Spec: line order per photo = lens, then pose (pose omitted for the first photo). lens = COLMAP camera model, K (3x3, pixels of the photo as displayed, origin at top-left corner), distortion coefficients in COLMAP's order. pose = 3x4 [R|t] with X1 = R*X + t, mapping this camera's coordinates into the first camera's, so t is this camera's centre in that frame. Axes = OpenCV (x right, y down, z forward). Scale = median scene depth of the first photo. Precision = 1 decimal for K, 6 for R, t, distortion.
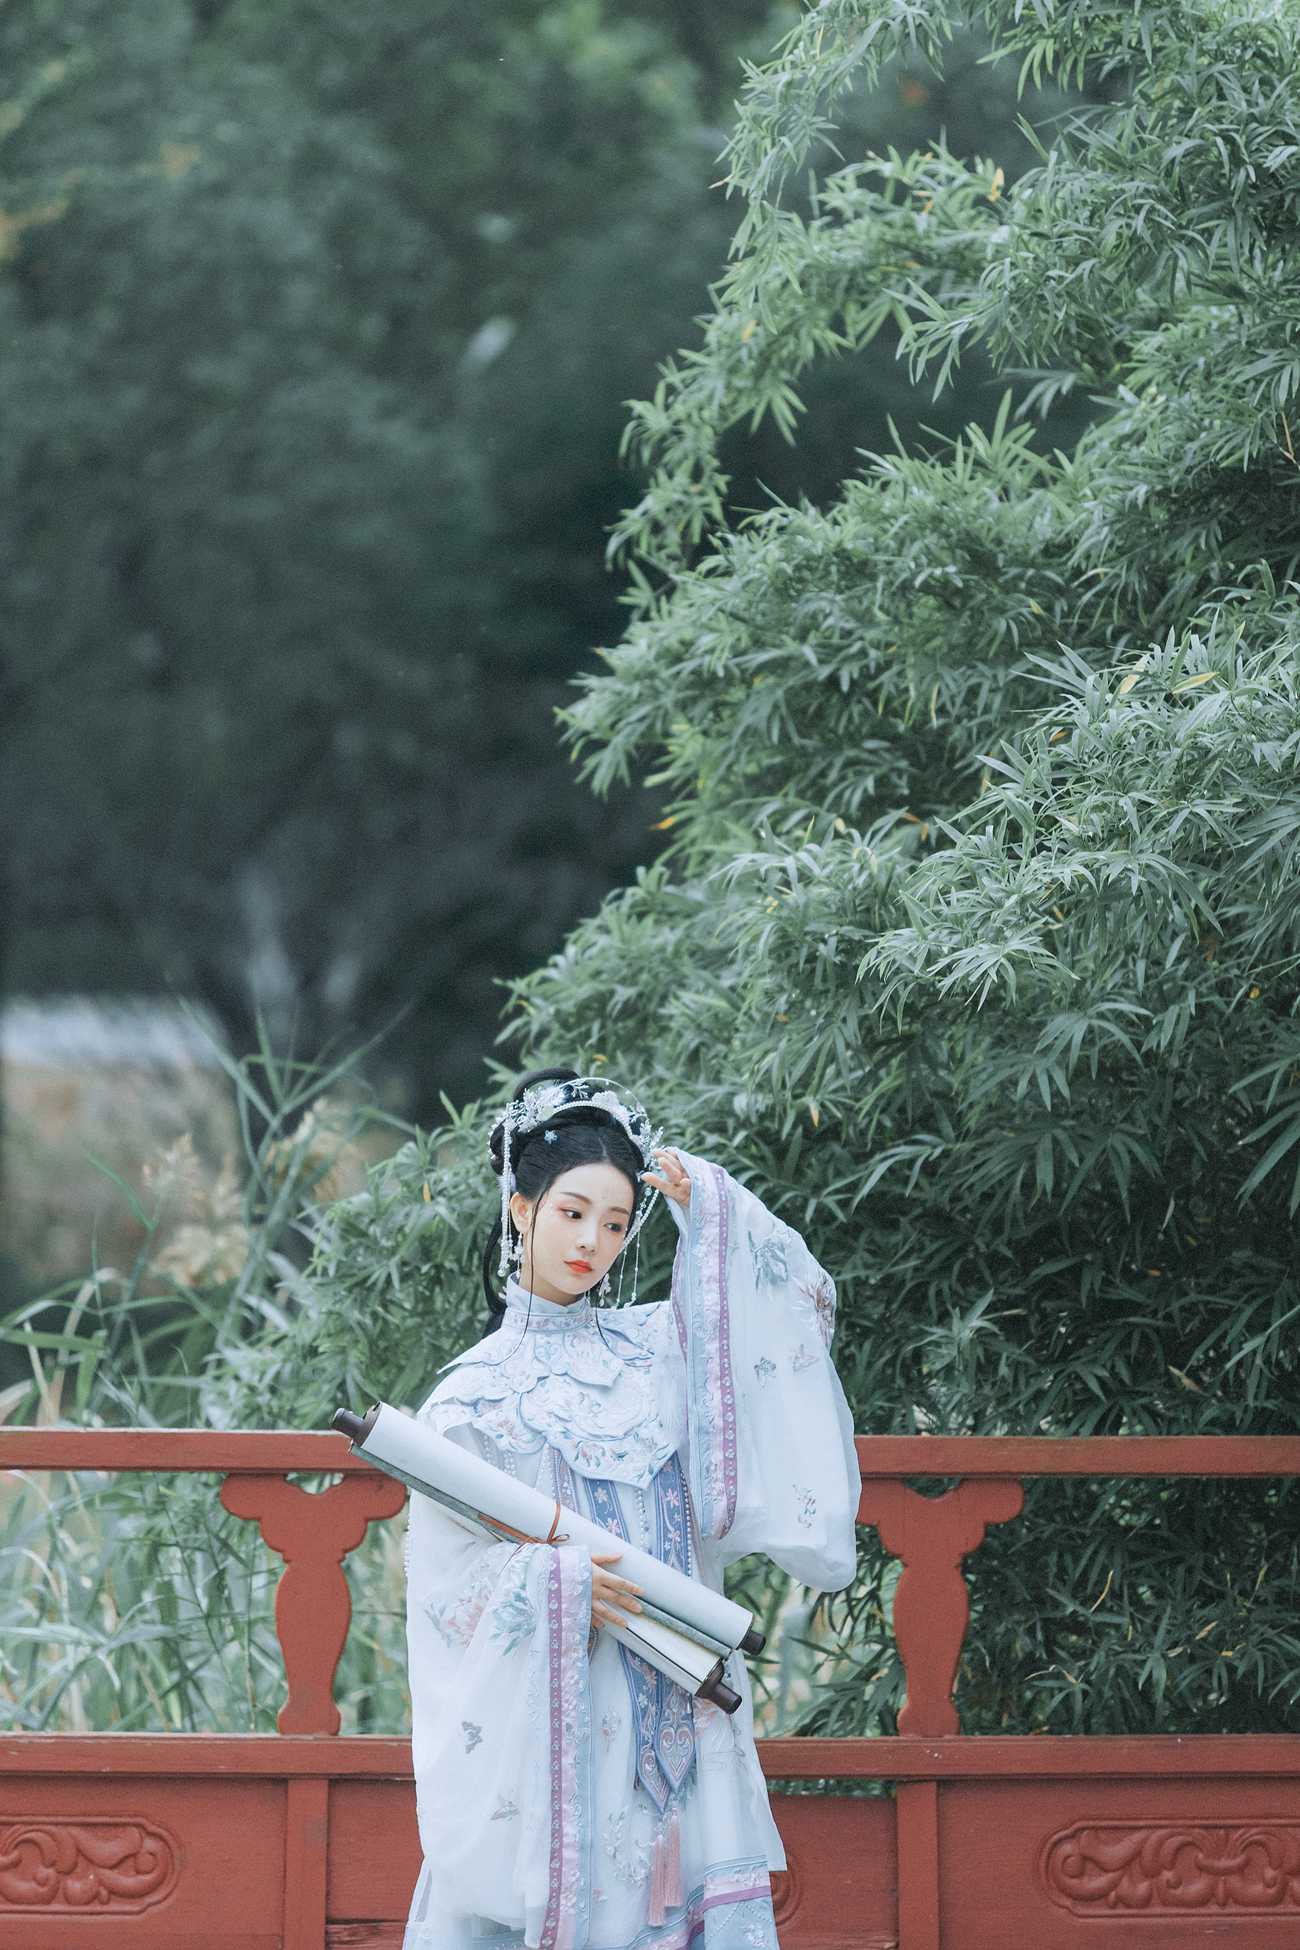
lens RADIAL K [[11124.4, 0, 762.2], [0, 11124.4, 971.4], [0, 0, 1]] dist [5.171297, -218.519084]
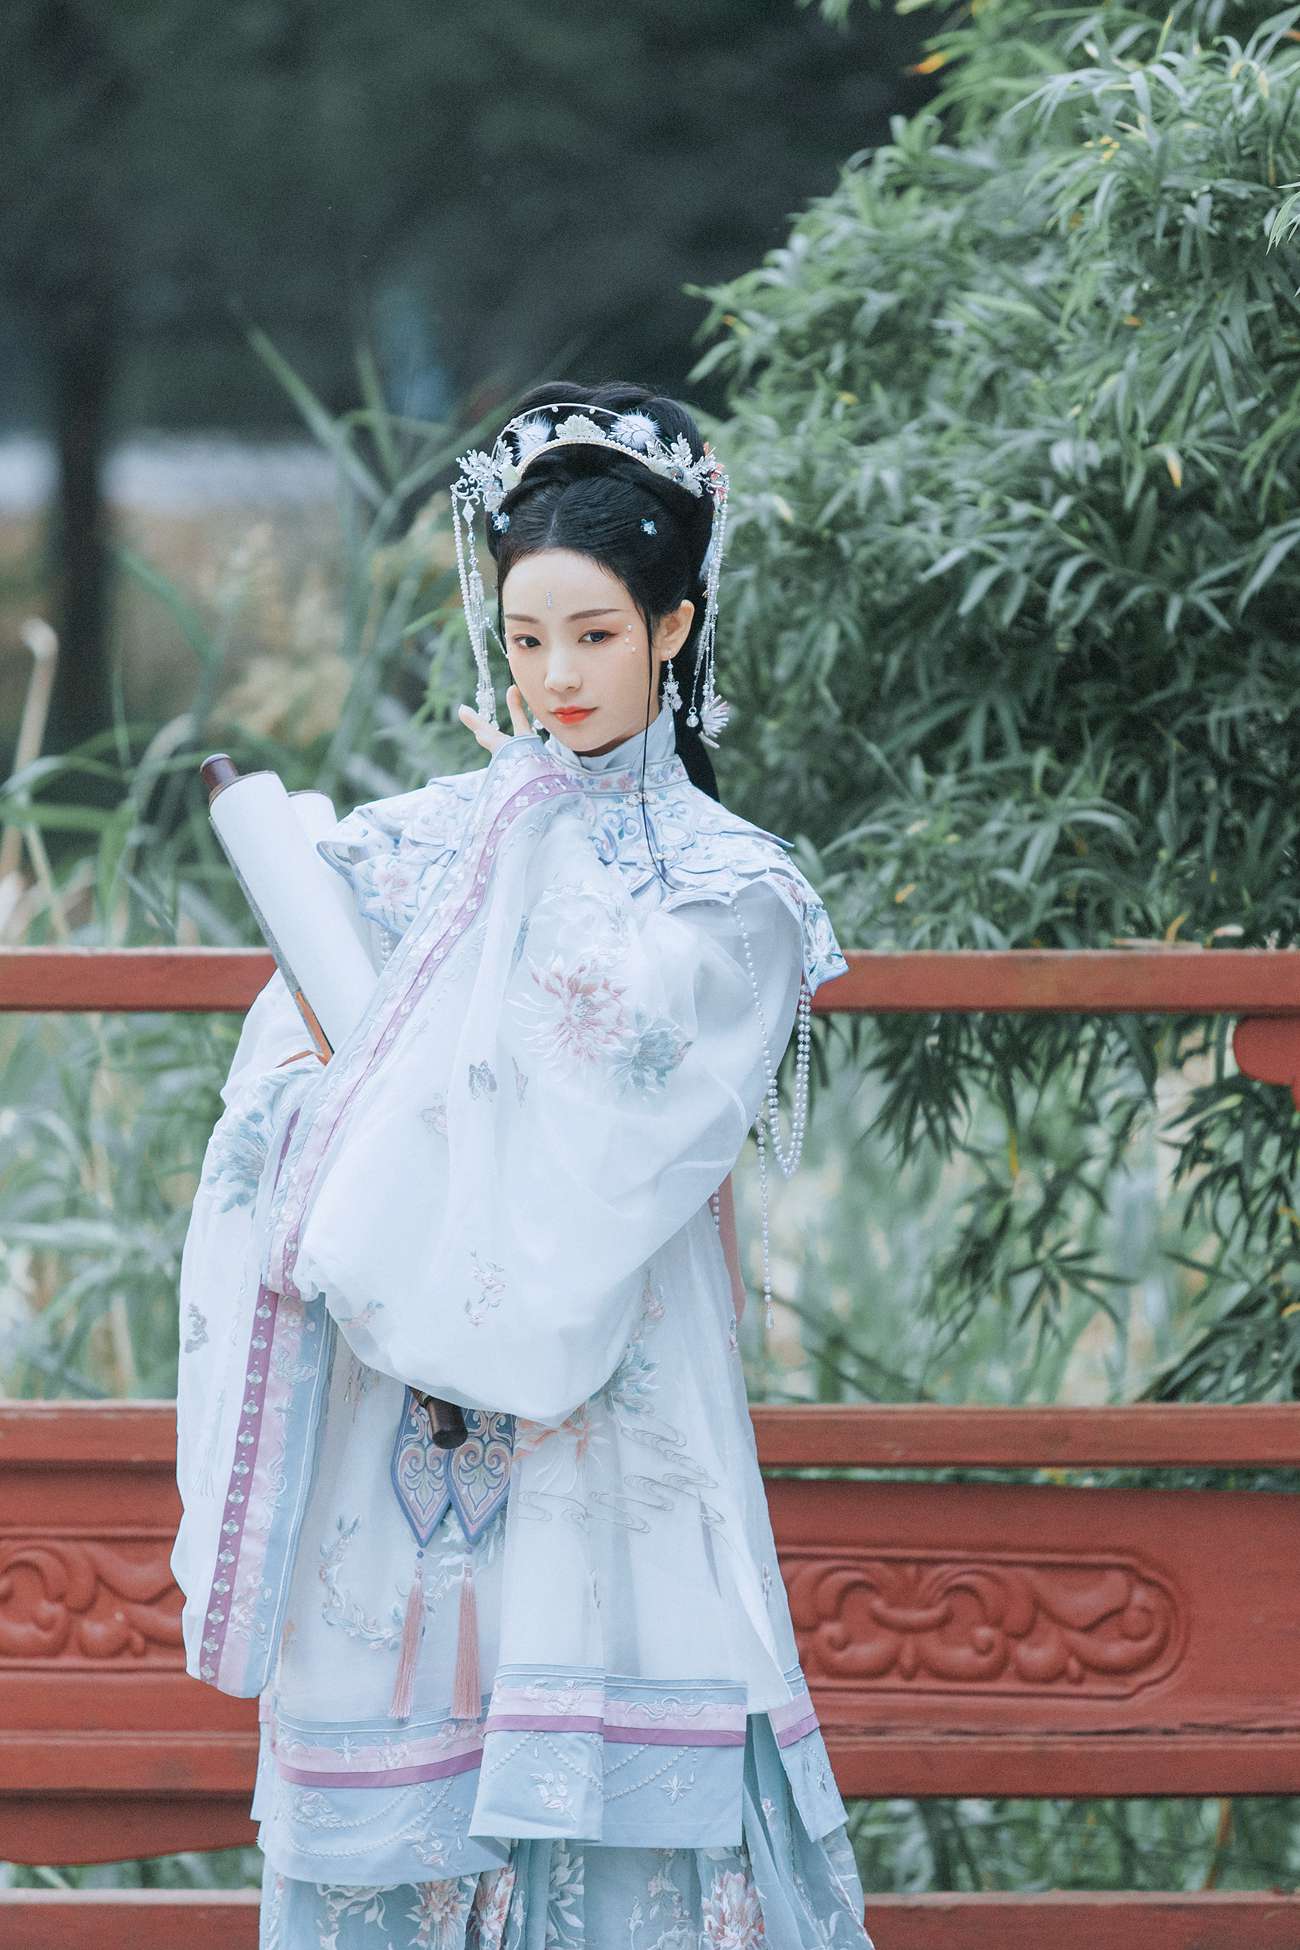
lens RADIAL K [[11136.6, 0, 650.0], [0, 11136.6, 975.0], [0, 0, 1]] dist [0.385224, 21.803692]
pose [[0.999577, -0.014259, -0.025341, -0.010048], [0.015454, 0.998747, 0.047595, 0.010678], [0.024631, -0.047966, 0.998545, 0.332375]]
